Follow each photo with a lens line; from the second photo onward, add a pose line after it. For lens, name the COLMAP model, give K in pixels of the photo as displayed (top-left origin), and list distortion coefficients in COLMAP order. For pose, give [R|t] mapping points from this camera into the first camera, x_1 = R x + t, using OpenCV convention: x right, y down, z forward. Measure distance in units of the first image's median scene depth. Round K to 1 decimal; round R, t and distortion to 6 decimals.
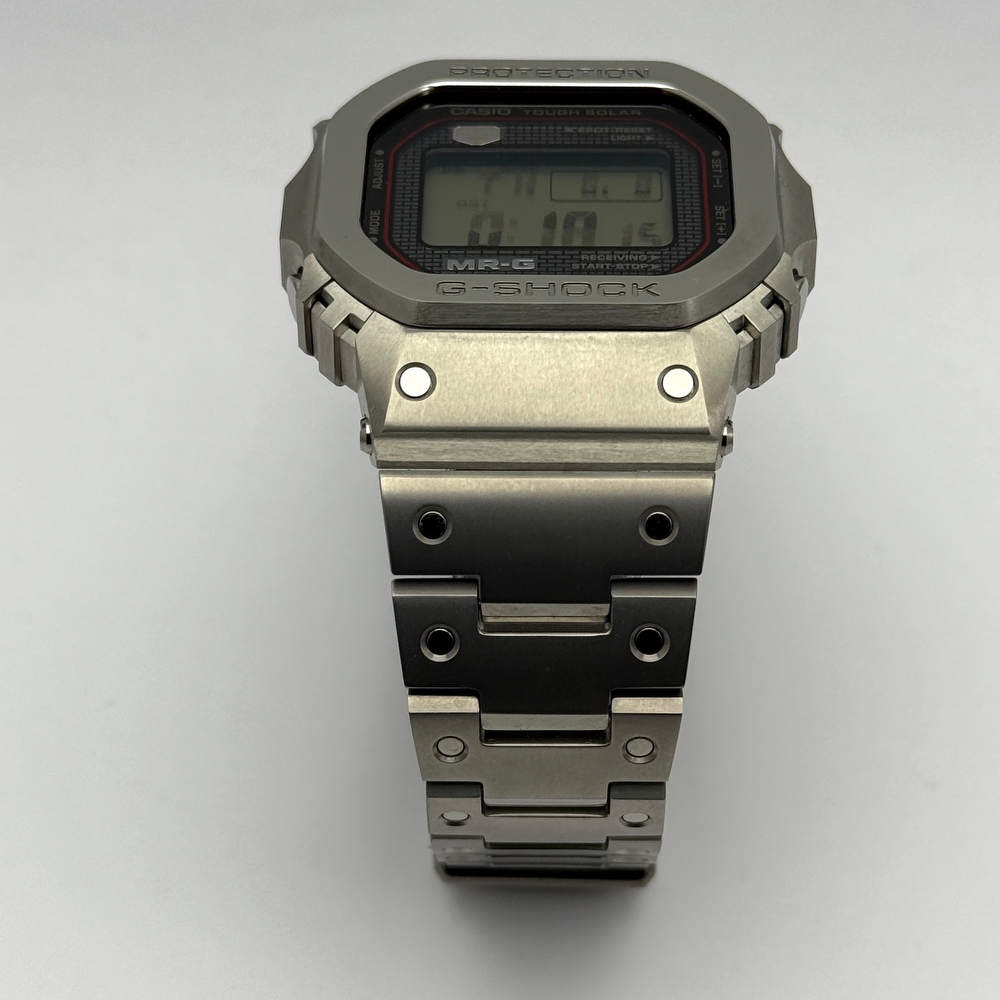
lens RADIAL K [[2620.1, 0, 500.0], [0, 2620.1, 500.0], [0, 0, 1]] dist [0.282057, -0.277458]
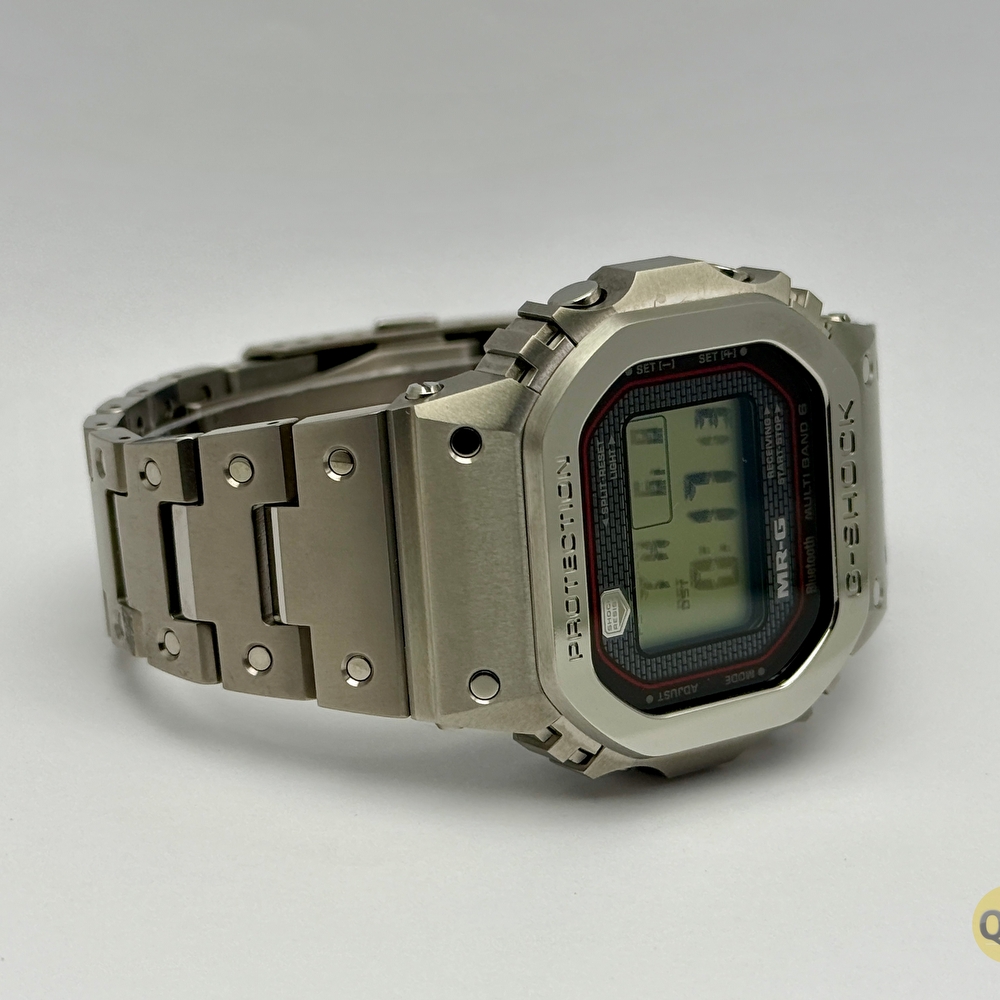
lens RADIAL K [[2620.1, 0, 500.0], [0, 2620.1, 500.0], [0, 0, 1]] dist [0.282057, -0.277458]
pose [[-0.088723, -0.975097, -0.203259, 0.246535], [0.202397, -0.217455, 0.954855, -1.124873], [-0.975276, 0.043579, 0.216650, 0.862289]]
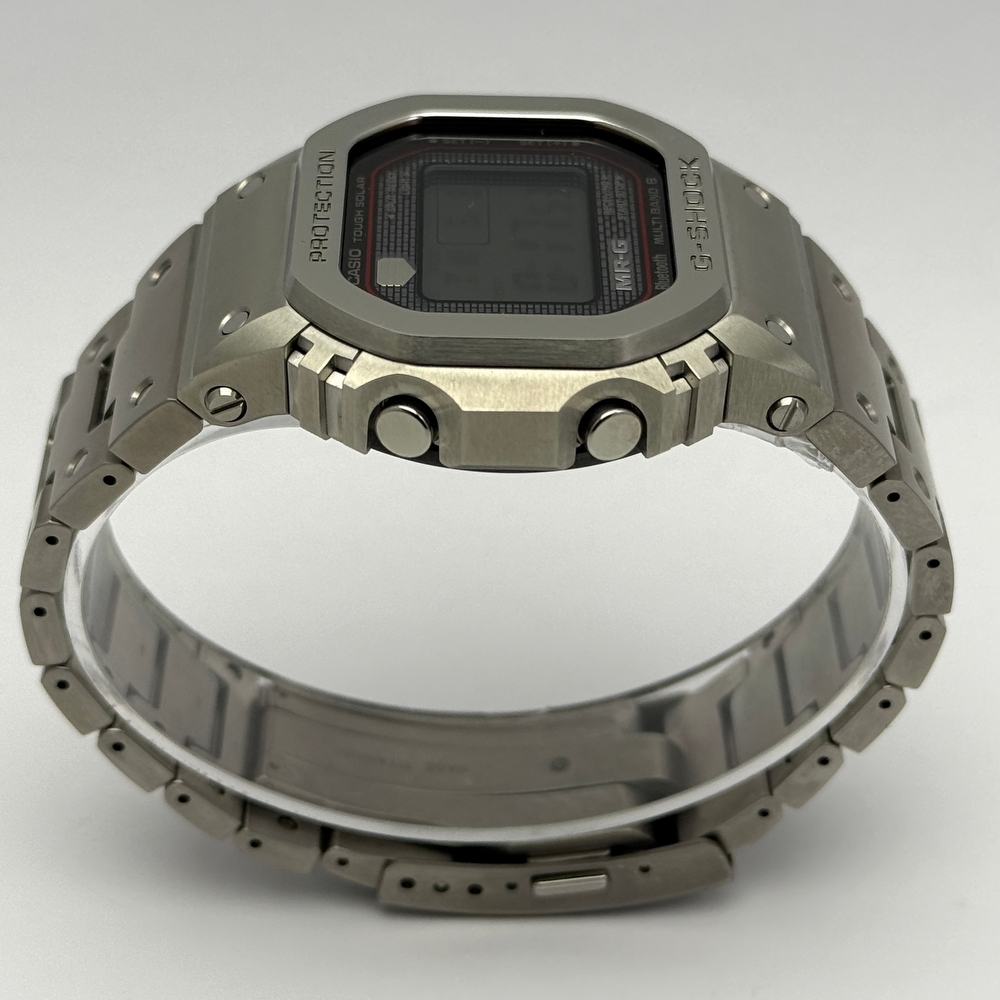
lens RADIAL K [[2620.1, 0, 500.0], [0, 2620.1, 500.0], [0, 0, 1]] dist [0.282057, -0.277458]
pose [[-0.026468, -0.594854, 0.803398, -0.817695], [0.667939, 0.587418, 0.456943, -0.502455], [-0.743745, 0.548715, 0.381778, 0.699255]]
